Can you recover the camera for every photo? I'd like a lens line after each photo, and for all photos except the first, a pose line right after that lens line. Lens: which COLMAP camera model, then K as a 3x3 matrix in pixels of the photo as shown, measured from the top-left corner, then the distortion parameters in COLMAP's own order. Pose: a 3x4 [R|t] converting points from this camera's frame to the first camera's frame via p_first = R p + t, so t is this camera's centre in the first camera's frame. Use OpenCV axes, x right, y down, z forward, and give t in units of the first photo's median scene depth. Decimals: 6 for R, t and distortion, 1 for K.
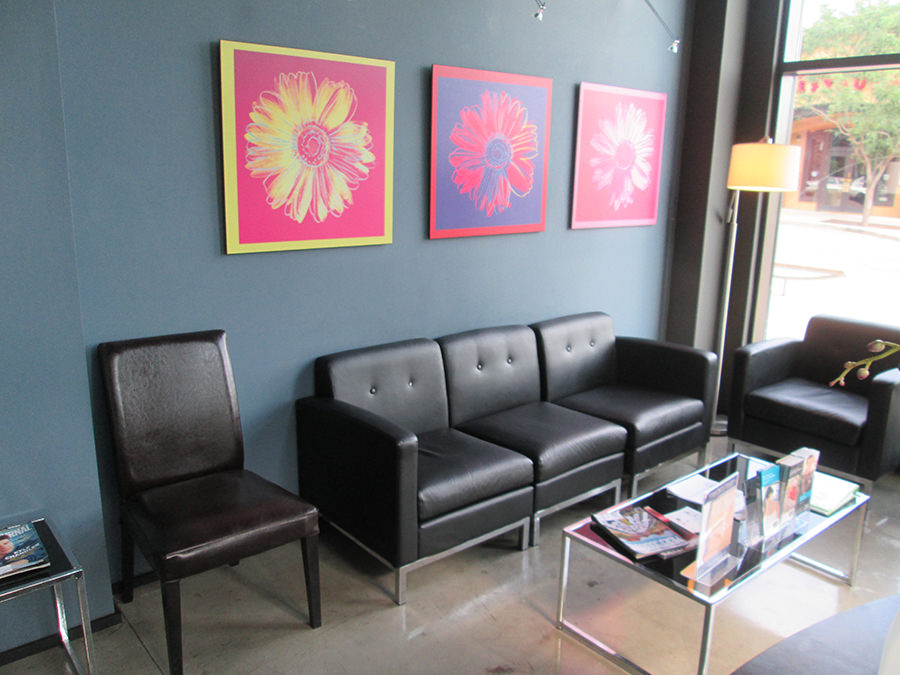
lens RADIAL K [[727.7, 0, 448.9], [0, 727.7, 340.6], [0, 0, 1]] dist [-0.041163, -0.005918]
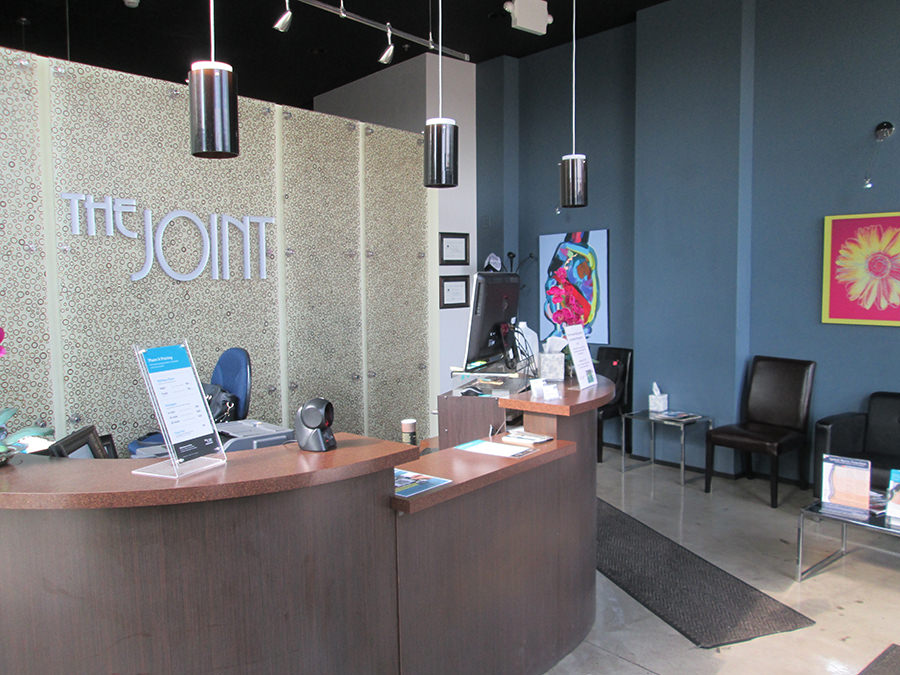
lens RADIAL K [[727.7, 0, 449.2], [0, 727.7, 338.5], [0, 0, 1]] dist [-0.041163, -0.005918]
pose [[0.019480, 0.063777, -0.997774, 1.543983], [-0.232104, 0.970988, 0.057533, 0.038933], [0.972496, 0.230467, 0.033718, -0.010719]]
